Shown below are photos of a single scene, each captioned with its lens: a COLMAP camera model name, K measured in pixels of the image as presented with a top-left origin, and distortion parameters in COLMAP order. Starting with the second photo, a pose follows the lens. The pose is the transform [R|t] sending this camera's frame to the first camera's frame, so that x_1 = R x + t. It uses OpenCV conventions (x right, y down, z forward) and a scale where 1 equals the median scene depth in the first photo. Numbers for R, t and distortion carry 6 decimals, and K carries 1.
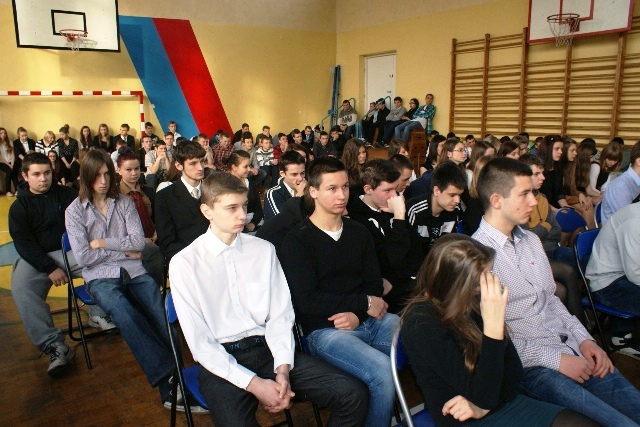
lens RADIAL K [[508.0, 0, 317.0], [0, 508.0, 209.0], [0, 0, 1]] dist [-0.000572, 0.031415]
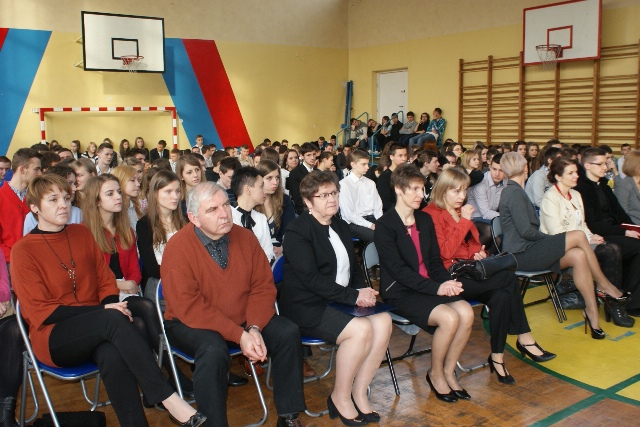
lens RADIAL K [[645.1, 0, 322.5], [0, 645.1, 217.4], [0, 0, 1]] dist [0.127624, 0.000000]
pose [[0.999389, -0.009406, 0.033651, -0.086568], [0.010994, 0.998819, -0.047321, 0.076842], [-0.033166, 0.047663, 0.998313, -0.410586]]
